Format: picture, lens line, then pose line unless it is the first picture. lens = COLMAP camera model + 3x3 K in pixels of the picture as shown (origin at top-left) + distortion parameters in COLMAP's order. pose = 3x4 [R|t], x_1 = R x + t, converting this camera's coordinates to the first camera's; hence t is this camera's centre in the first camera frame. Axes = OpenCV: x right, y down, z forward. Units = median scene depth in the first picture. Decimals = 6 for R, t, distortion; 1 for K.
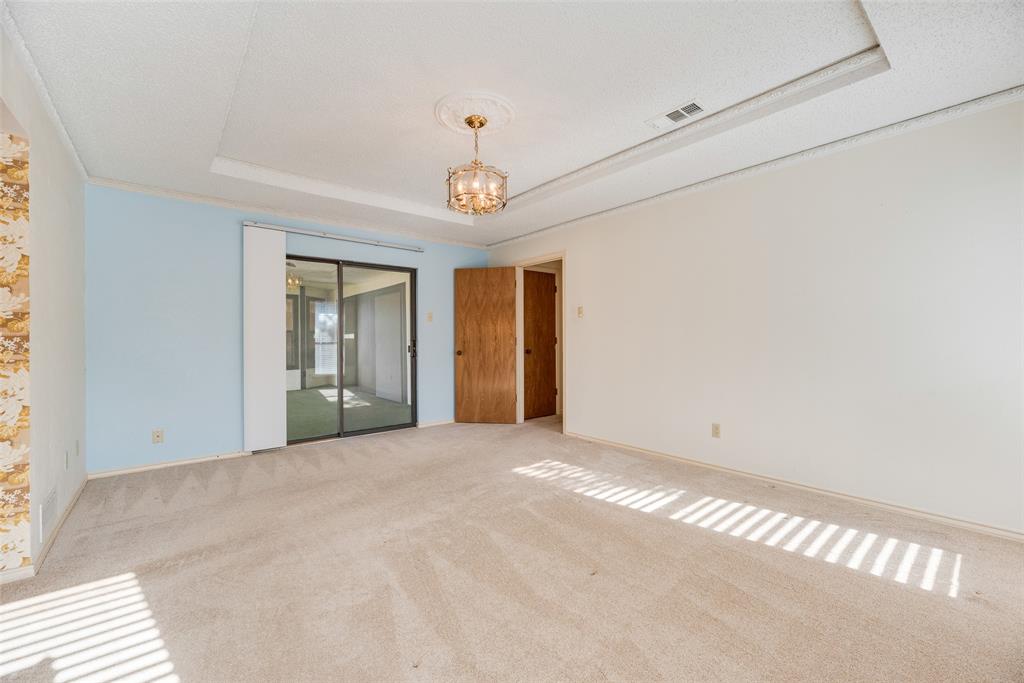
lens RADIAL K [[411.7, 0, 513.8], [0, 411.7, 346.3], [0, 0, 1]] dist [0.003497, 0.000425]
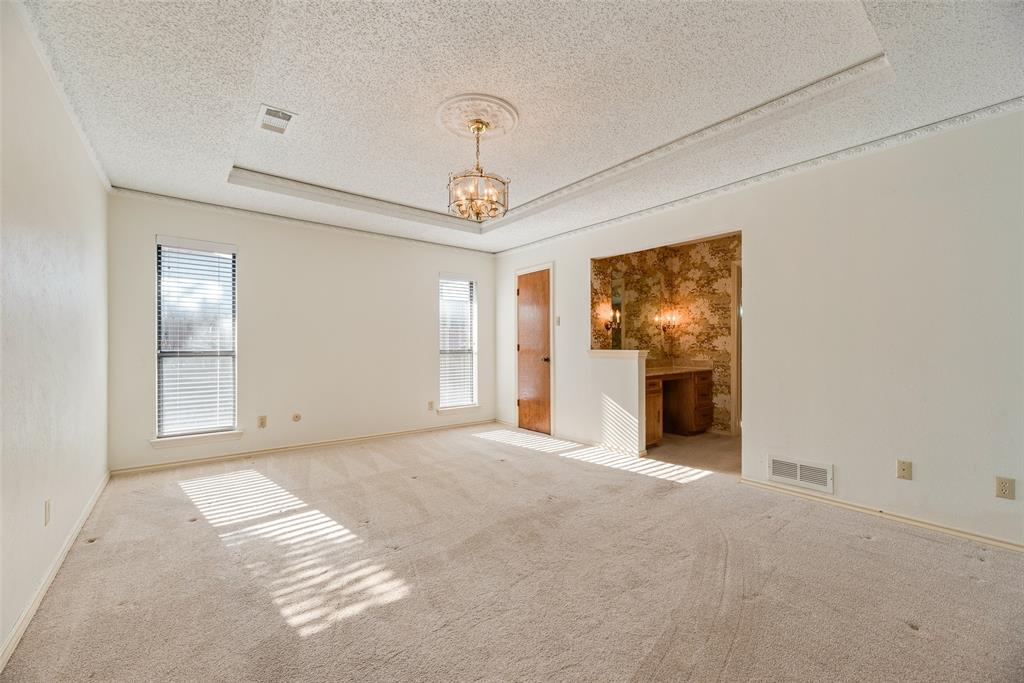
lens RADIAL K [[411.7, 0, 513.8], [0, 411.7, 346.3], [0, 0, 1]] dist [0.003497, 0.000425]
pose [[-0.999703, 0.002159, 0.024295, -0.175304], [0.002518, 0.999888, 0.014749, -0.027525], [-0.024260, 0.014806, -0.999596, 1.755861]]
